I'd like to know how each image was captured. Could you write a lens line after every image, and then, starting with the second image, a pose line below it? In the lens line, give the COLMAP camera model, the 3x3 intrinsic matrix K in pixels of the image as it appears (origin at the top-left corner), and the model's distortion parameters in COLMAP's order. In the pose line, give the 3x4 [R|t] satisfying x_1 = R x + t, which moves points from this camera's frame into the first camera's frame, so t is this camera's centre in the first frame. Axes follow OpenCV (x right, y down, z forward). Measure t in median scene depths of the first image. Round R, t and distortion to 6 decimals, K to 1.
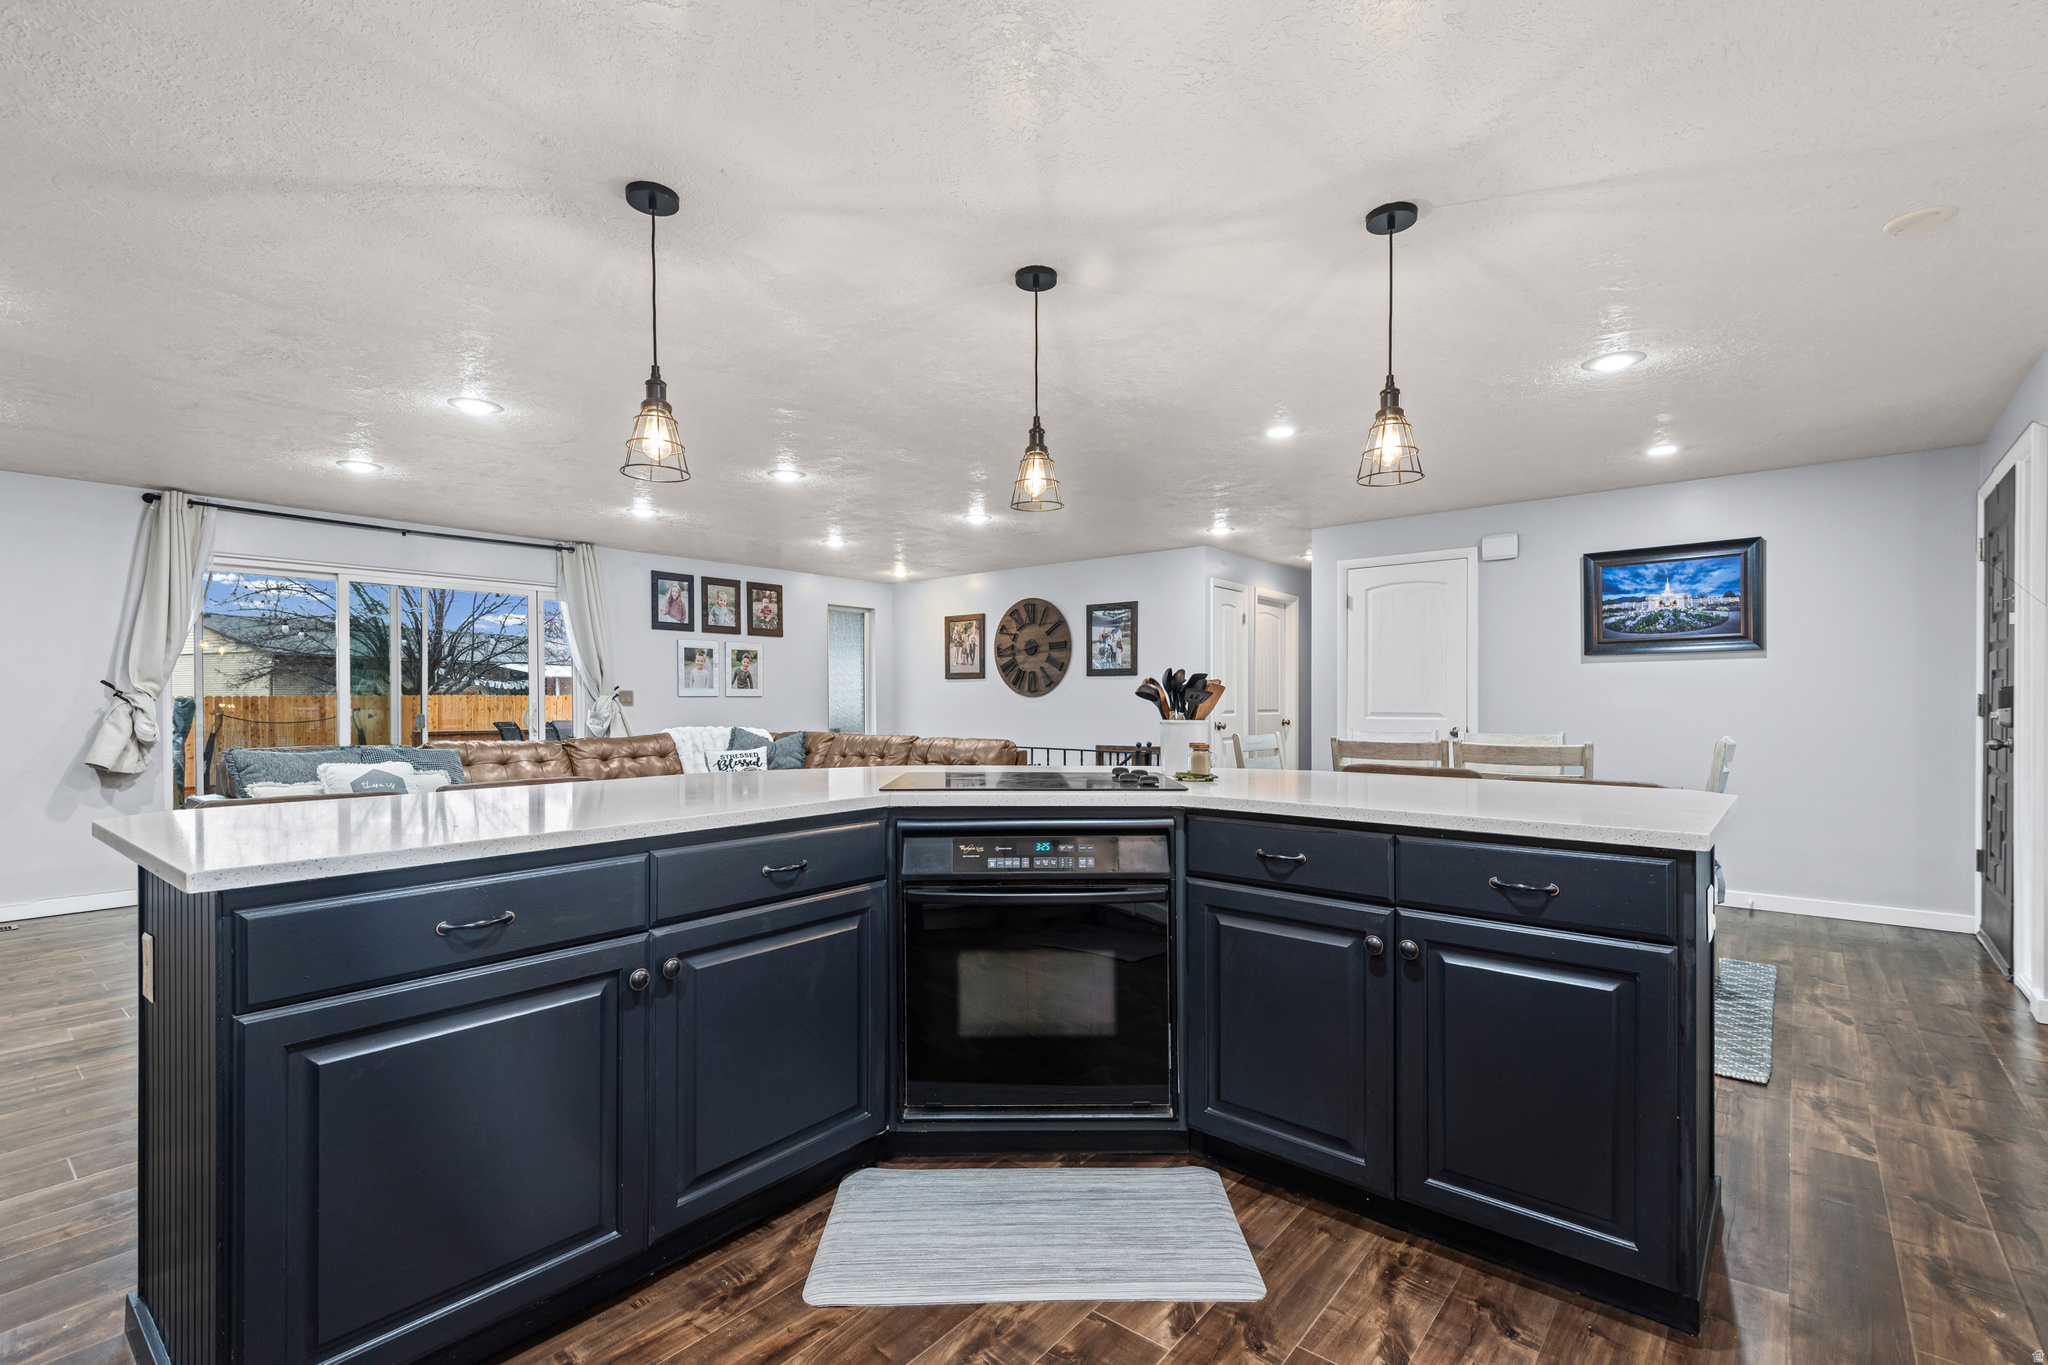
lens RADIAL K [[934.1, 0, 1025.8], [0, 934.1, 692.6], [0, 0, 1]] dist [0.021965, -0.002645]
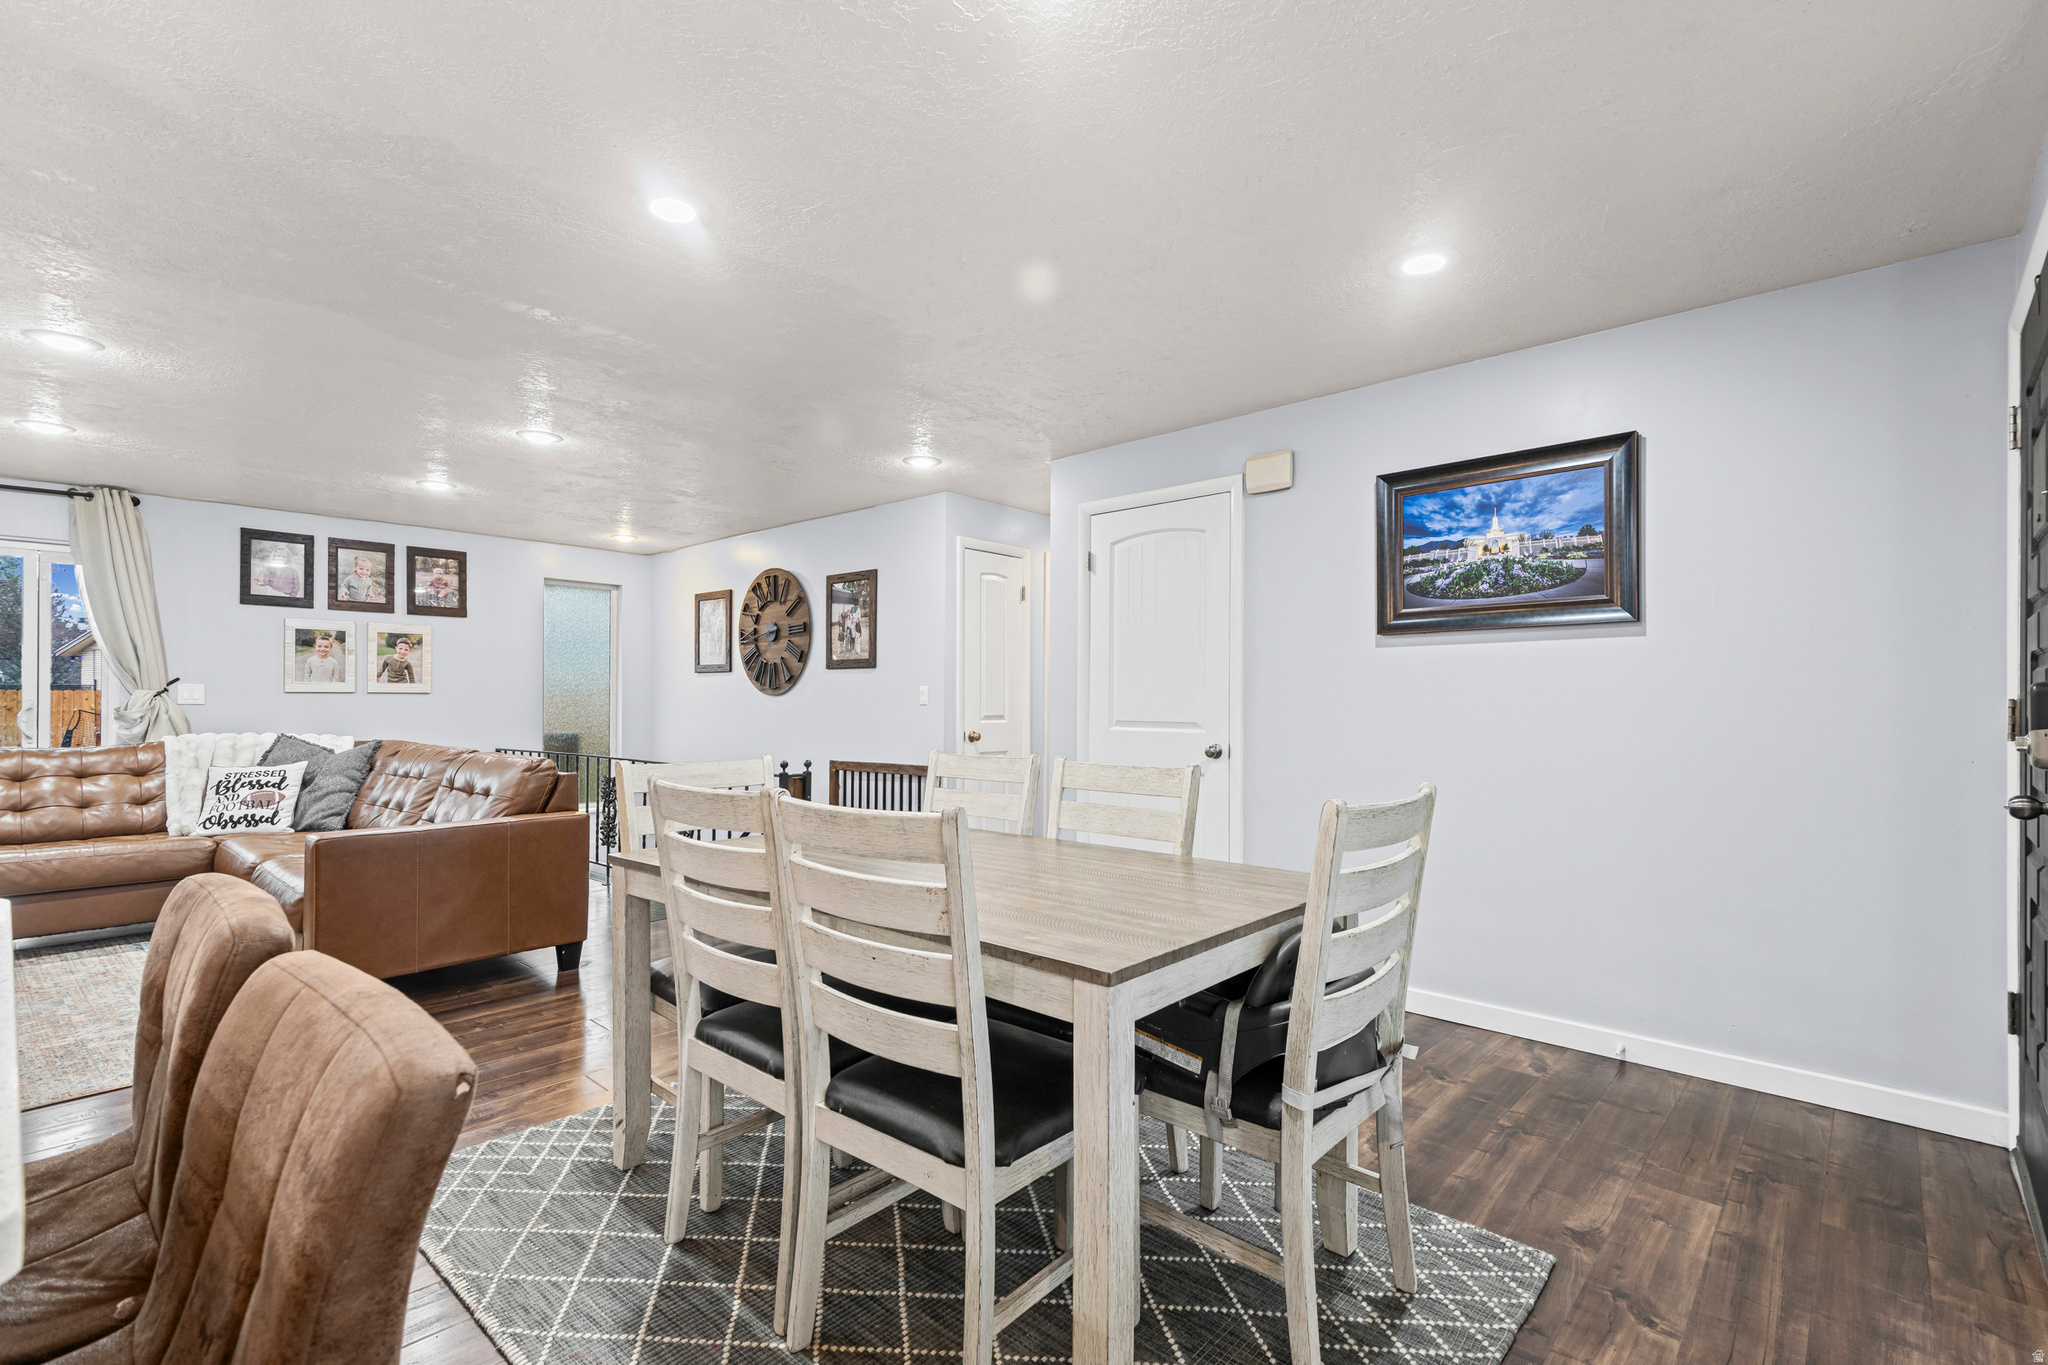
lens RADIAL K [[934.1, 0, 1022.2], [0, 934.1, 684.0], [0, 0, 1]] dist [0.021965, -0.002645]
pose [[0.998468, 0.006025, -0.055007, 0.284336], [-0.006530, 0.999938, -0.008993, 0.000668], [0.054950, 0.009338, 0.998445, 0.260067]]
